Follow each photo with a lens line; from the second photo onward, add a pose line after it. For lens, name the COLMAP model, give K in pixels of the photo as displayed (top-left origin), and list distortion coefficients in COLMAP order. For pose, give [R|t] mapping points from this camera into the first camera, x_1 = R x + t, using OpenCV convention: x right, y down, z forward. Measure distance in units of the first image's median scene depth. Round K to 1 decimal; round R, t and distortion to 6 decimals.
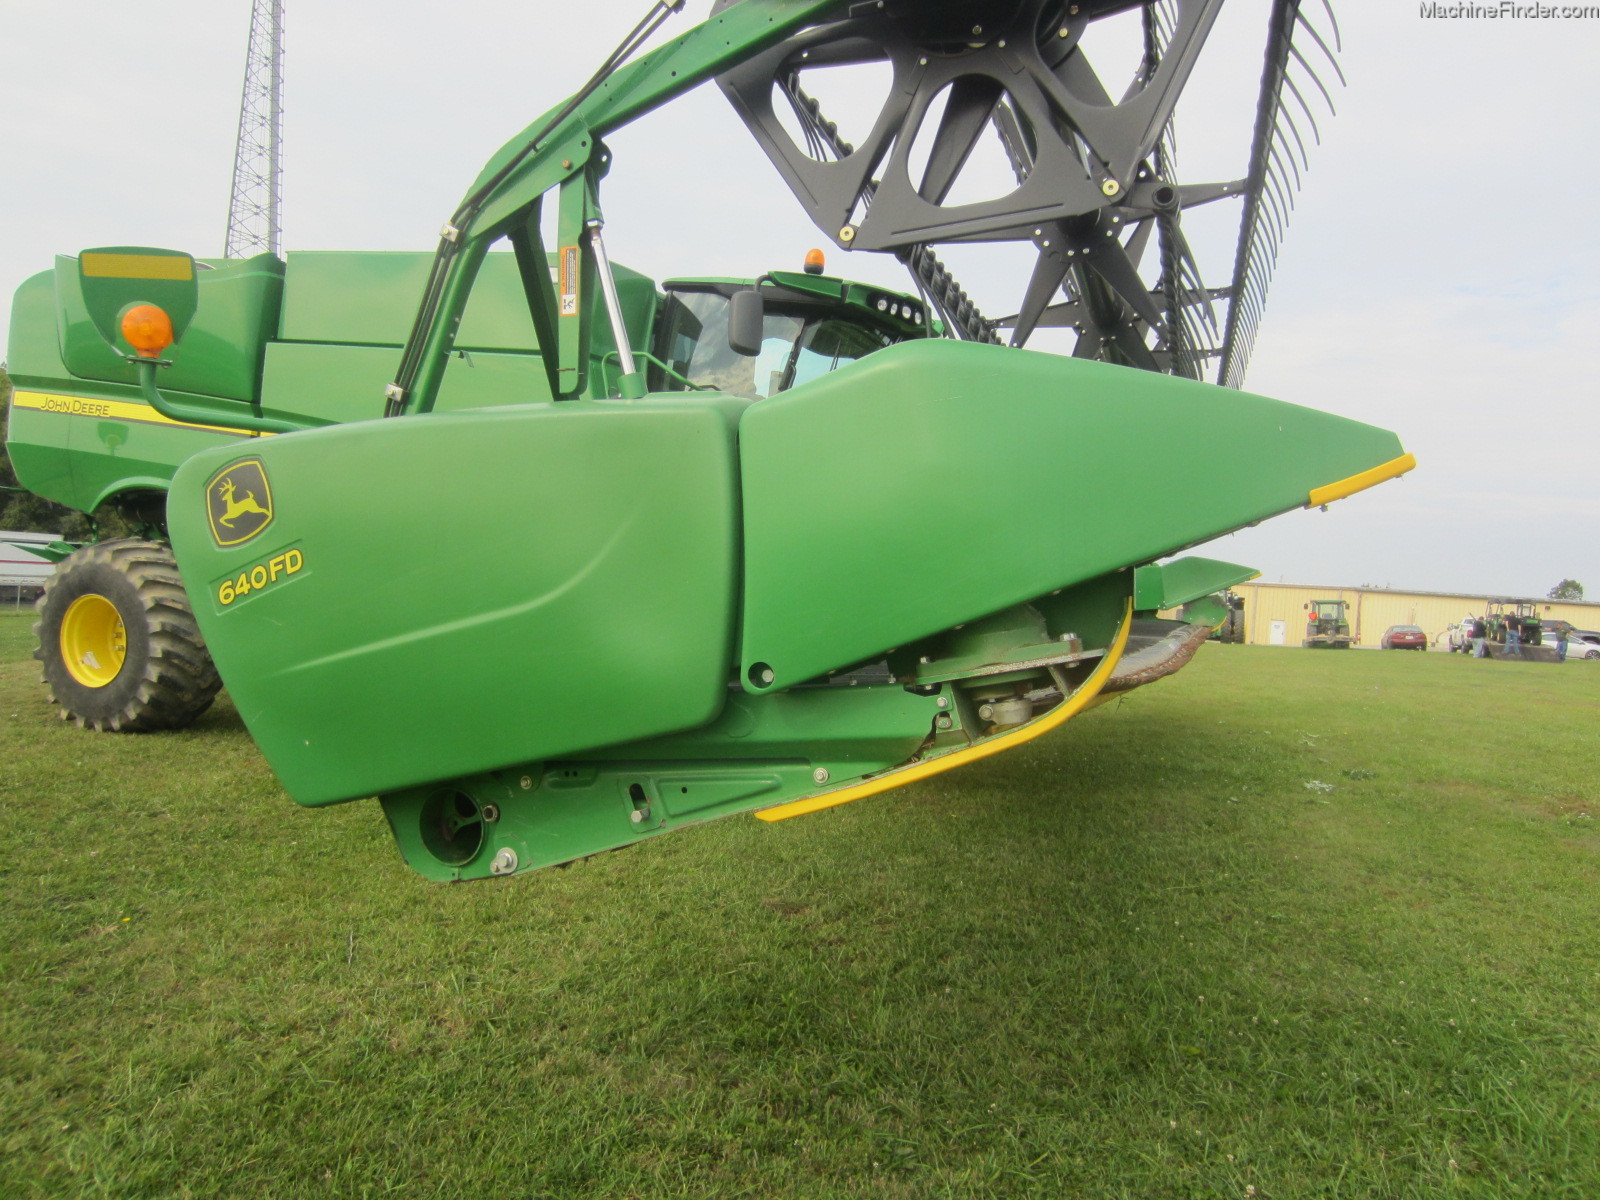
lens RADIAL K [[1153.9, 0, 796.1], [0, 1153.9, 605.6], [0, 0, 1]] dist [-0.019355, 0.005551]
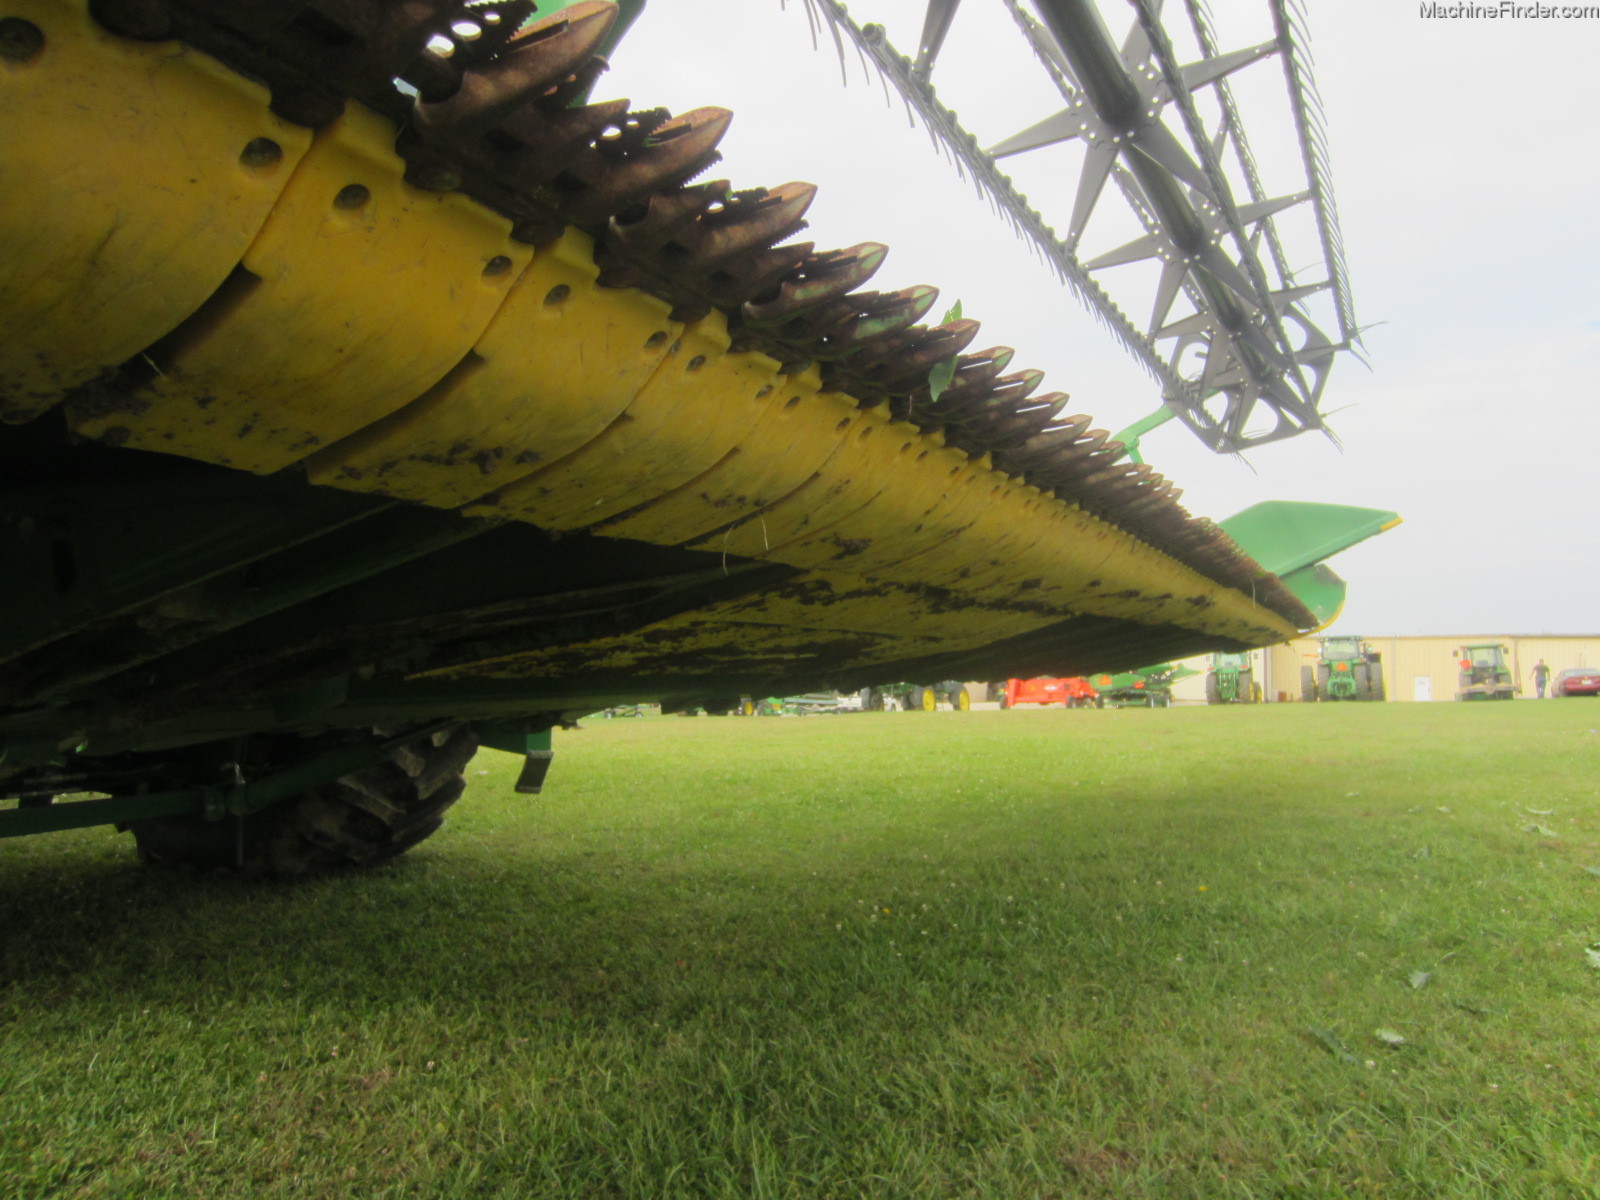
lens RADIAL K [[1134.4, 0, 758.5], [0, 1134.4, 601.6], [0, 0, 1]] dist [-0.048862, 0.004596]
pose [[0.989273, -0.062881, -0.131855, 0.253893], [0.051210, 0.994614, -0.090110, 0.067065], [0.136811, 0.082391, 0.987165, 0.656327]]
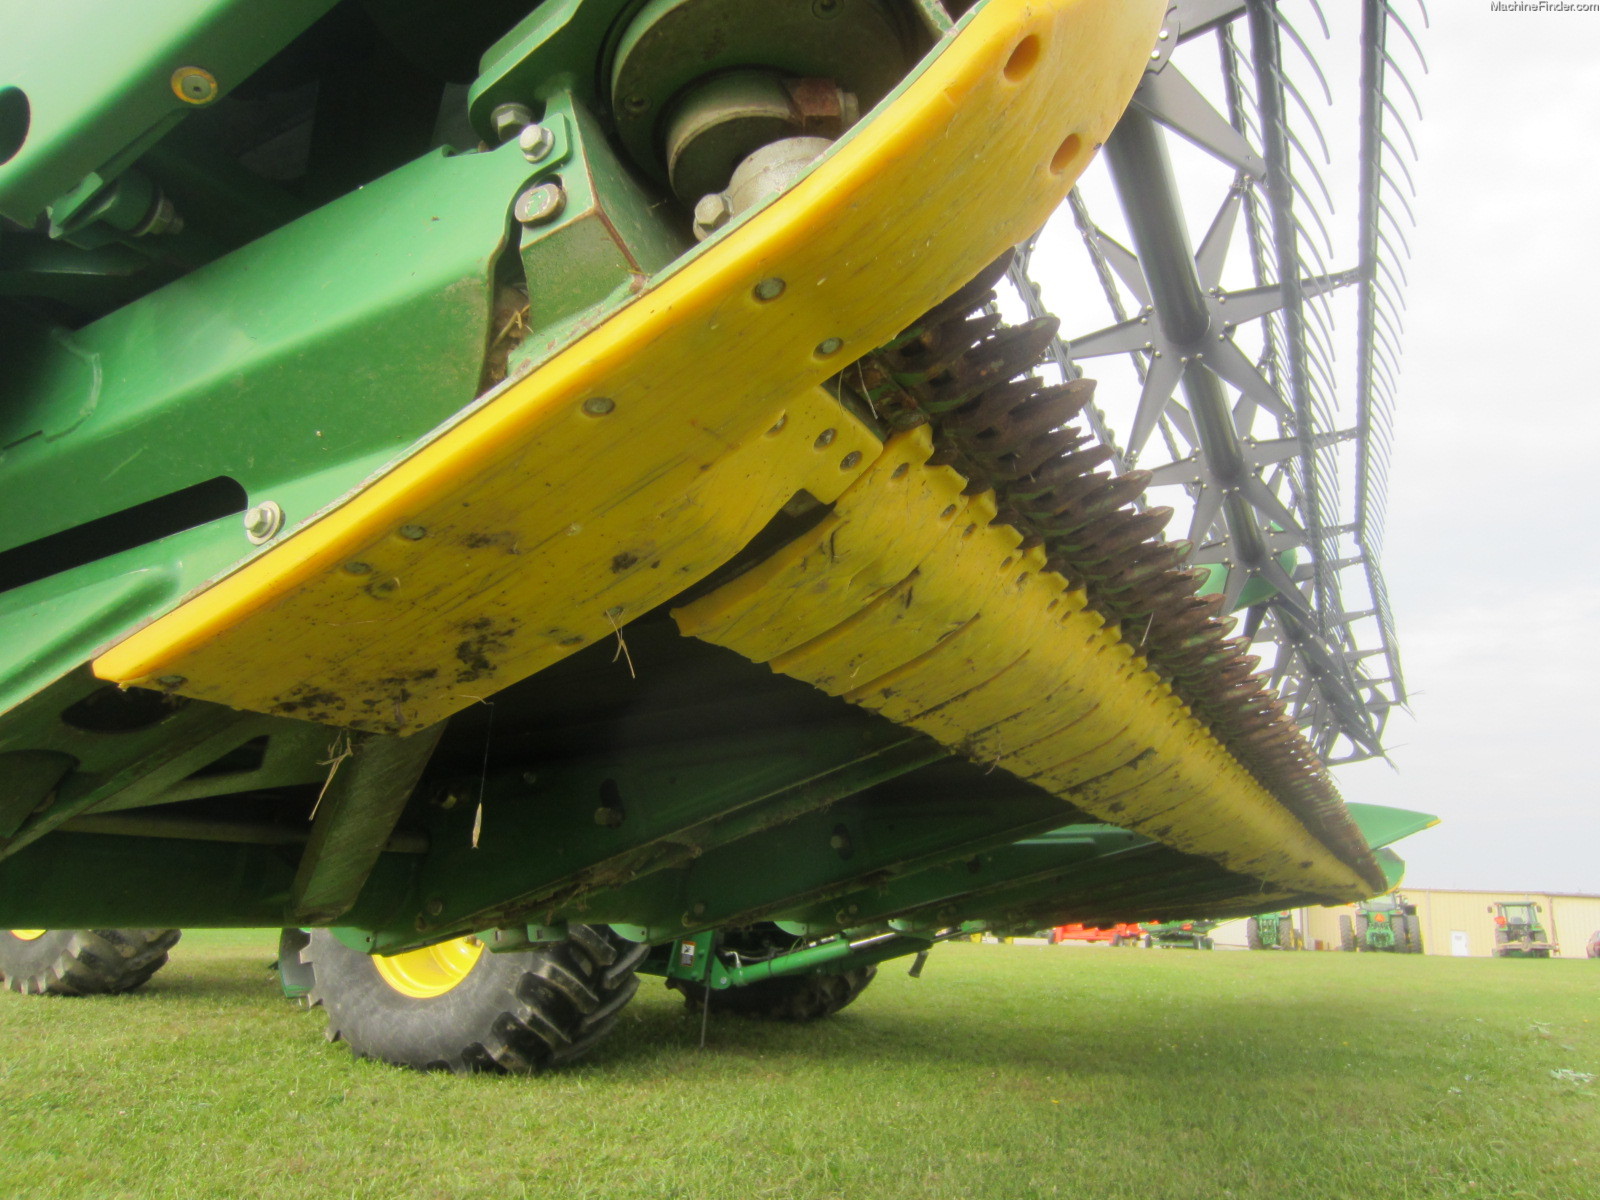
lens RADIAL K [[1153.9, 0, 796.1], [0, 1153.9, 605.6], [0, 0, 1]] dist [-0.019355, 0.005551]
pose [[0.994090, -0.035778, -0.102496, 0.051954], [0.006773, 0.962734, -0.270367, 0.065927], [0.108350, 0.268075, 0.957286, 0.181356]]
